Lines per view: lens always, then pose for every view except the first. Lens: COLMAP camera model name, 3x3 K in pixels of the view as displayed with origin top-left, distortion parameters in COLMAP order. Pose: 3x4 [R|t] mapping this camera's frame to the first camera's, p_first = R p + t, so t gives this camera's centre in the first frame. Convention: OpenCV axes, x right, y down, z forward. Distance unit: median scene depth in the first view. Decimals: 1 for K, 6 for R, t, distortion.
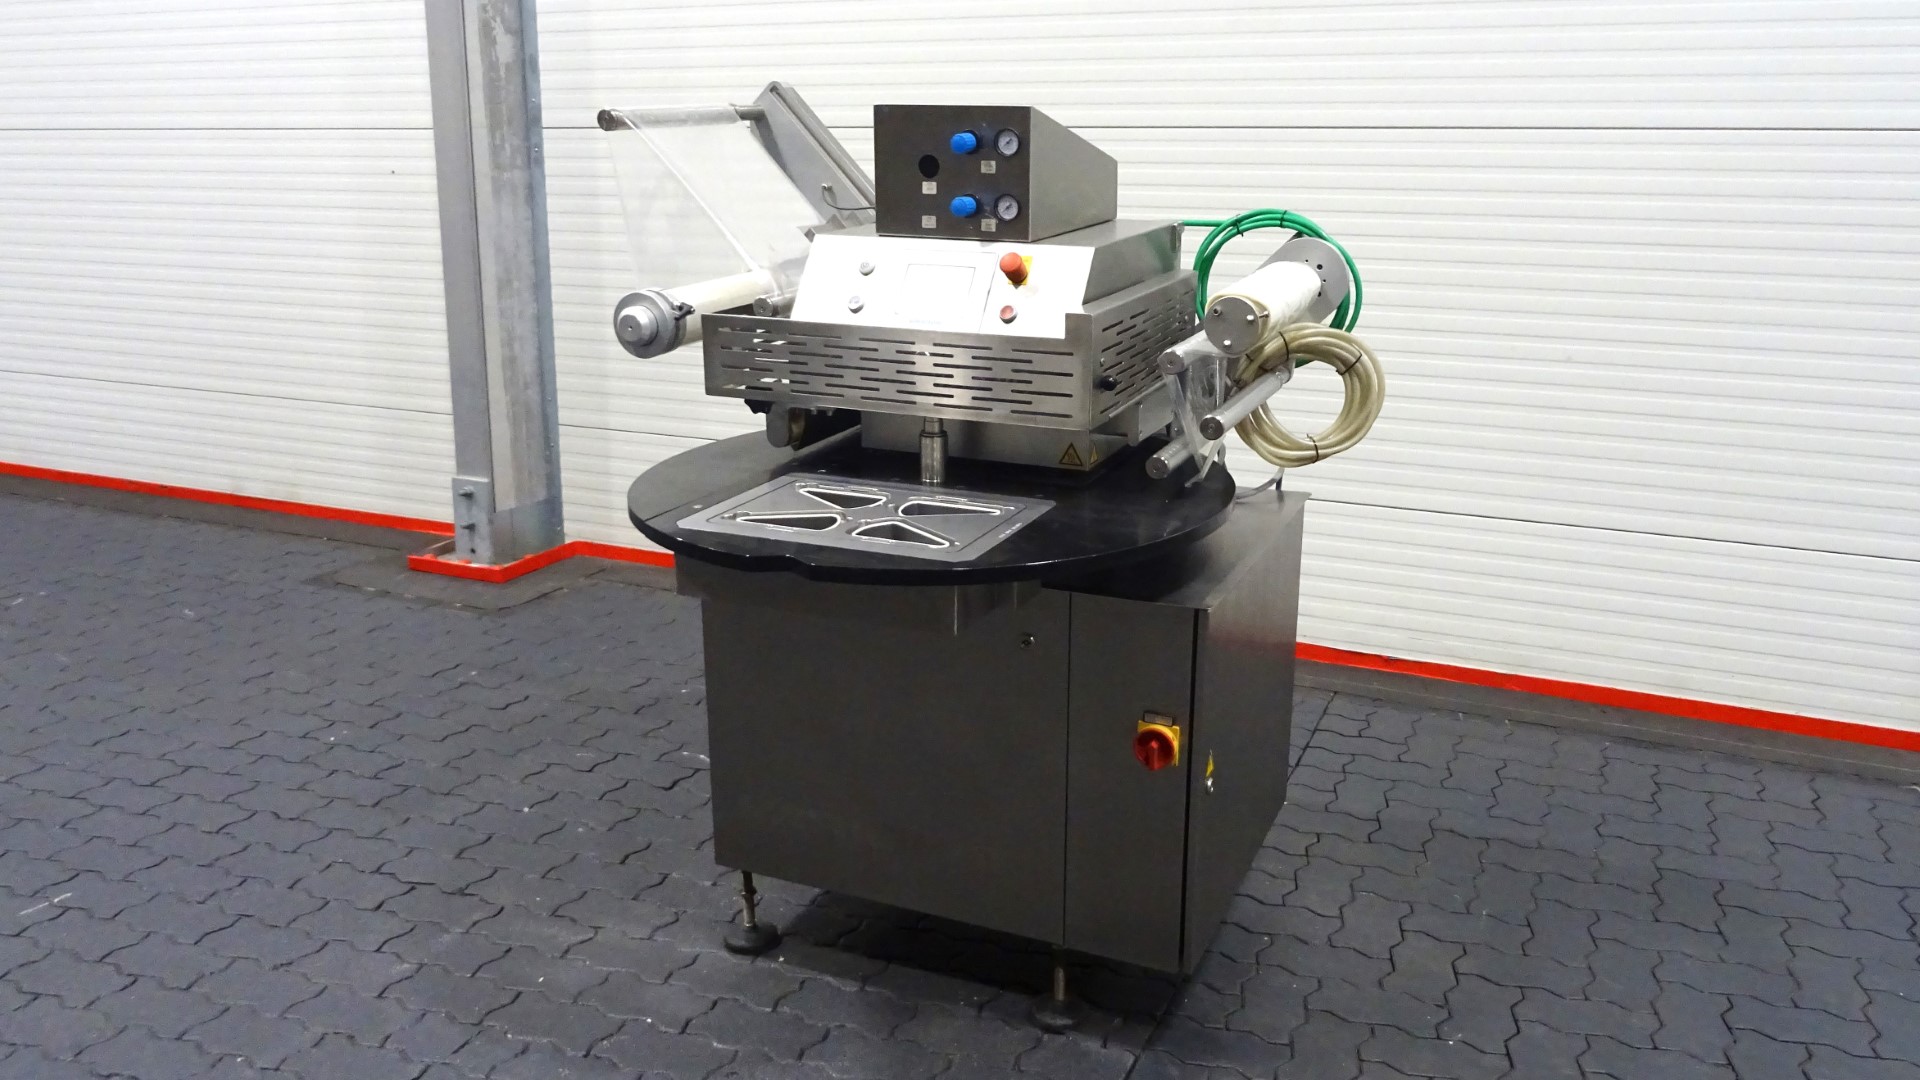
lens RADIAL K [[1487.7, 0, 1004.8], [0, 1487.7, 523.1], [0, 0, 1]] dist [0.006538, -0.005111]
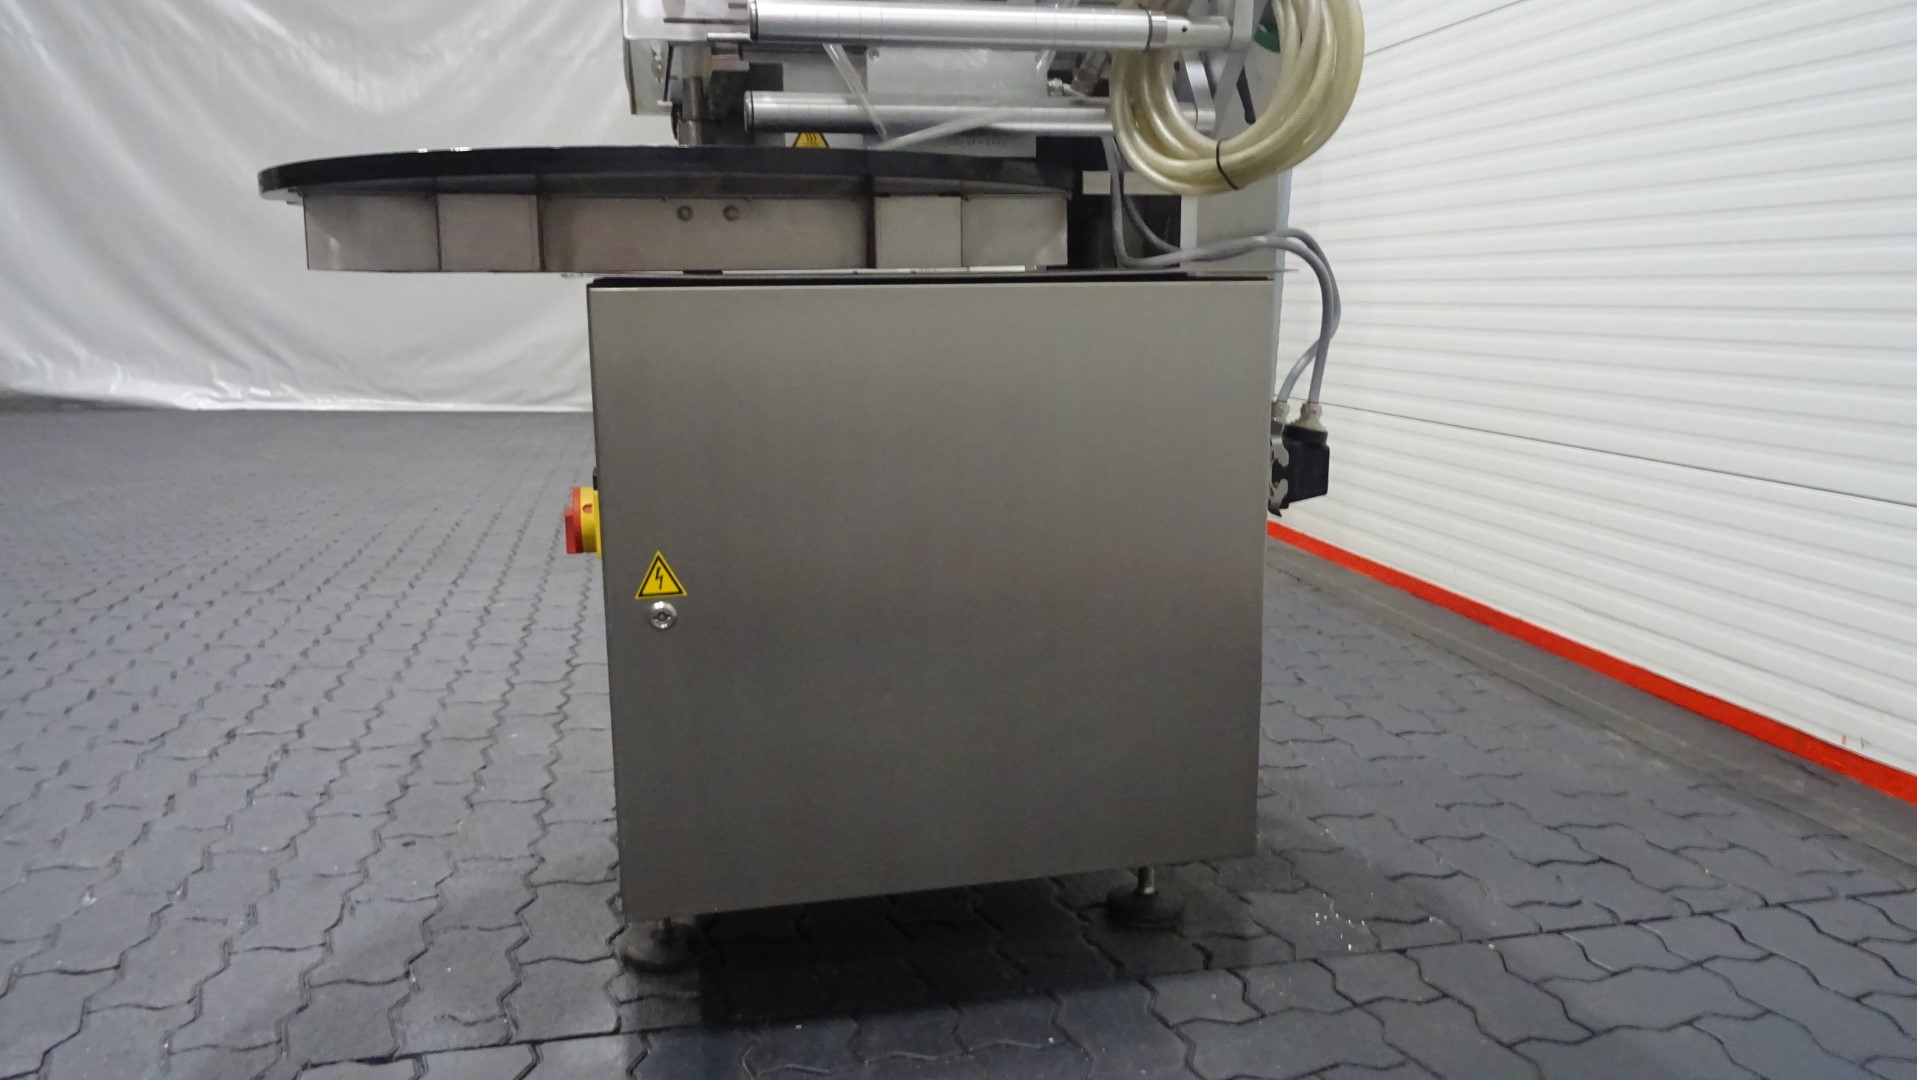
lens RADIAL K [[1356.1, 0, 961.1], [0, 1356.1, 533.2], [0, 0, 1]] dist [-0.006175, 0.006632]
pose [[0.581342, 0.146554, -0.800352, 0.609004], [-0.218732, 0.975585, 0.019764, 0.100099], [0.783708, 0.163573, 0.599205, 0.715191]]
